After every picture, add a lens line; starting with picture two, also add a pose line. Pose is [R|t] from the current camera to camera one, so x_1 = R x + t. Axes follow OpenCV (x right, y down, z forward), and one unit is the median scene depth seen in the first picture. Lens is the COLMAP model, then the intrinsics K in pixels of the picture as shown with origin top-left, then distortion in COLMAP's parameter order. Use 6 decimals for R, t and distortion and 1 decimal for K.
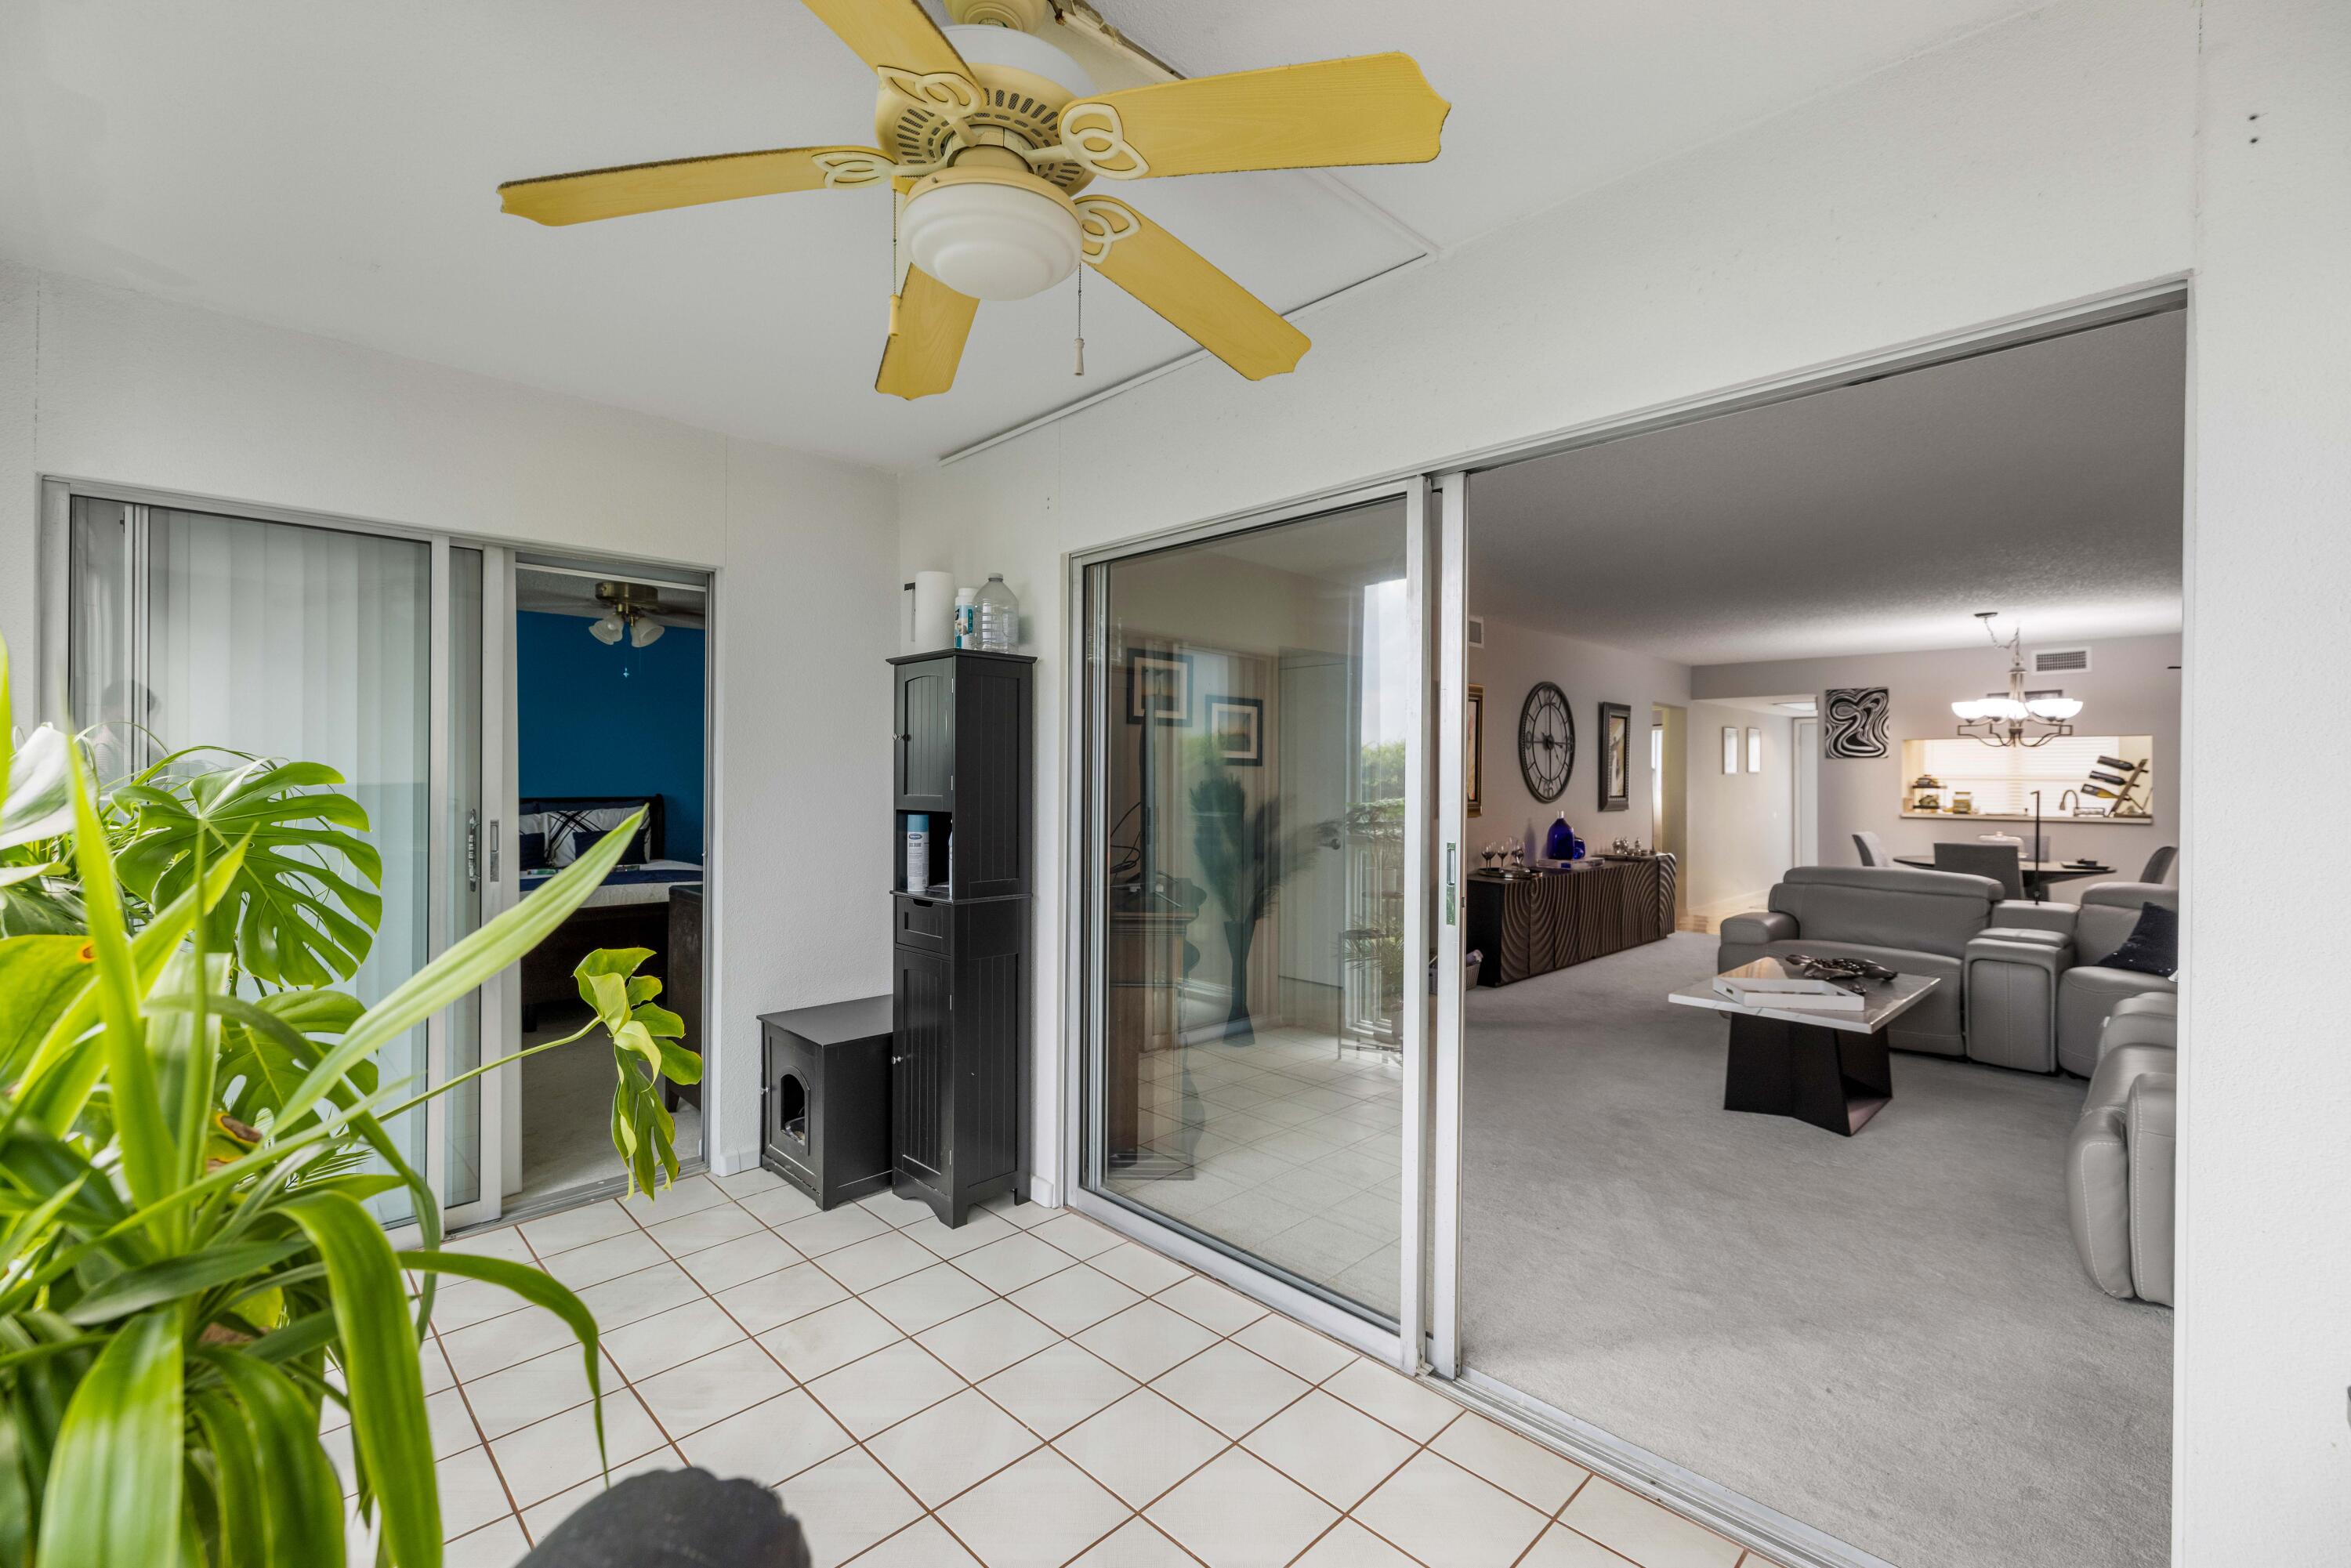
lens RADIAL K [[996.8, 0, 1163.1], [0, 996.8, 779.9], [0, 0, 1]] dist [-0.001626, -0.000598]
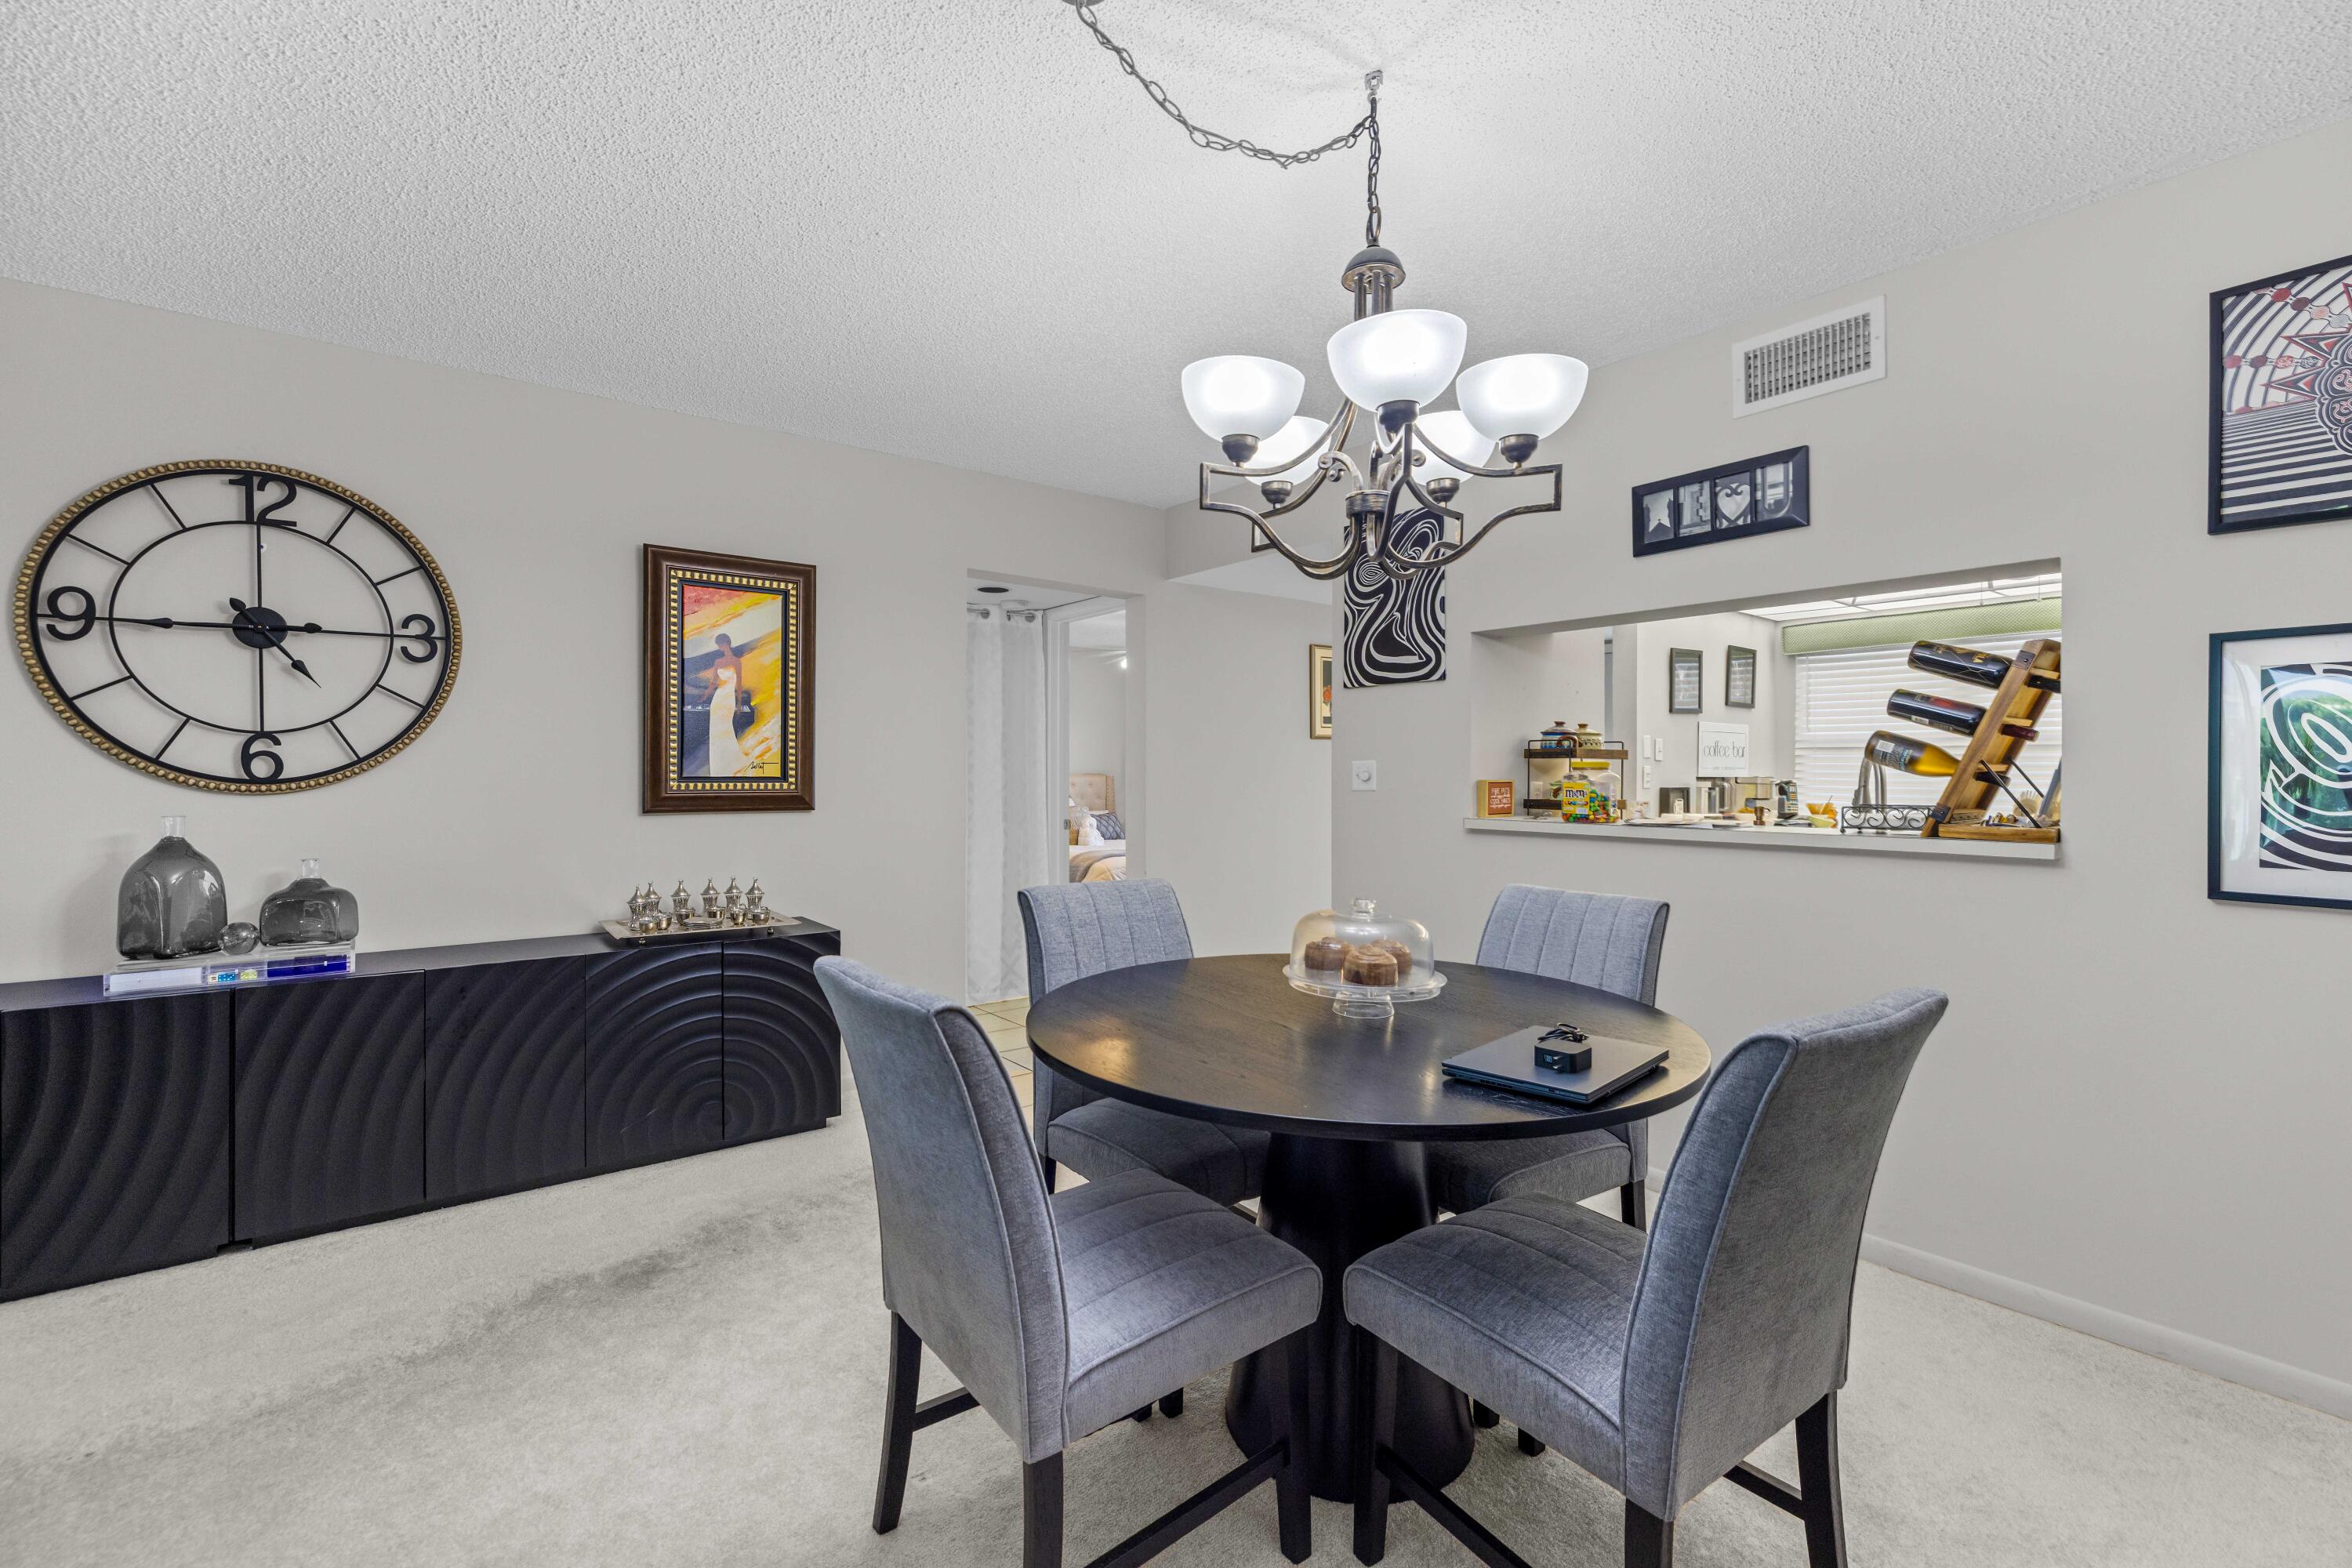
lens RADIAL K [[997.3, 0, 1178.3], [0, 997.3, 783.6], [0, 0, 1]] dist [-0.001626, -0.000598]
pose [[0.993164, -0.002235, -0.116702, 0.743536], [0.003249, 0.999959, 0.008505, 0.017418], [0.116678, -0.008826, 0.993131, 0.655395]]
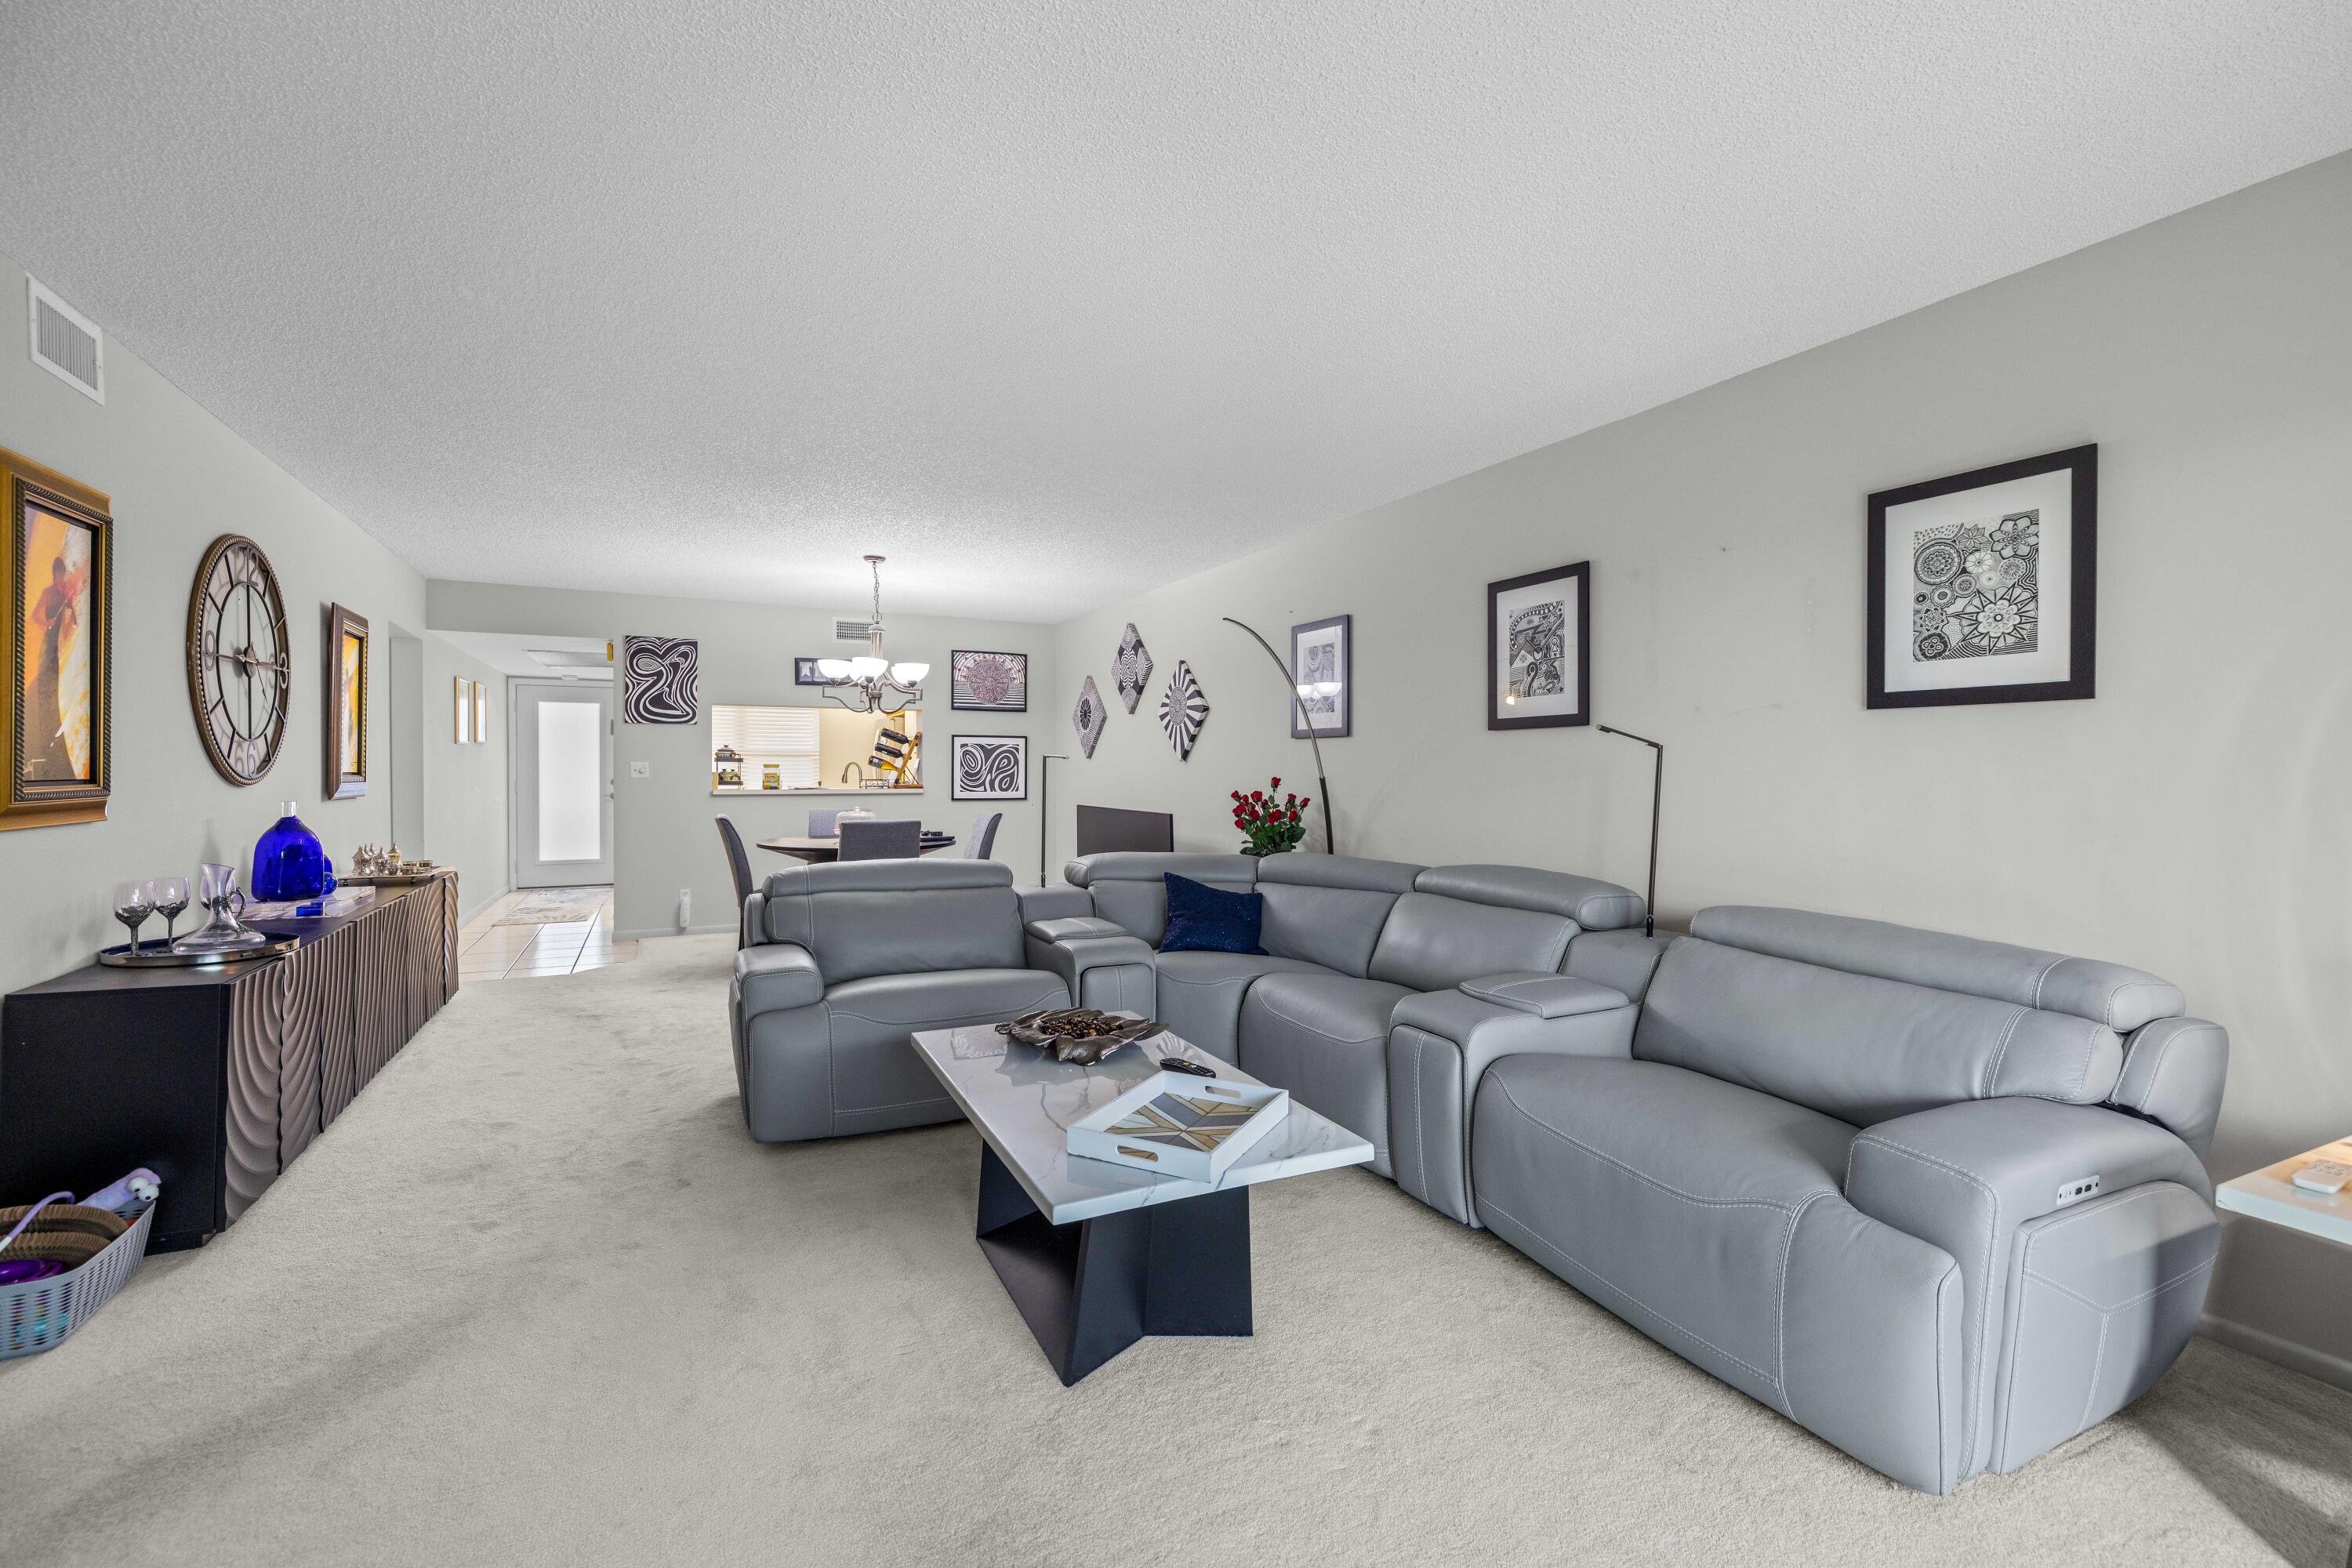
lens RADIAL K [[997.3, 0, 1171.2], [0, 997.3, 768.4], [0, 0, 1]] dist [-0.001626, -0.000598]
pose [[0.304413, -0.003575, 0.952534, 0.059568], [-0.000764, 0.999992, 0.003998, 0.012043], [-0.952540, -0.001944, 0.304407, 0.409080]]
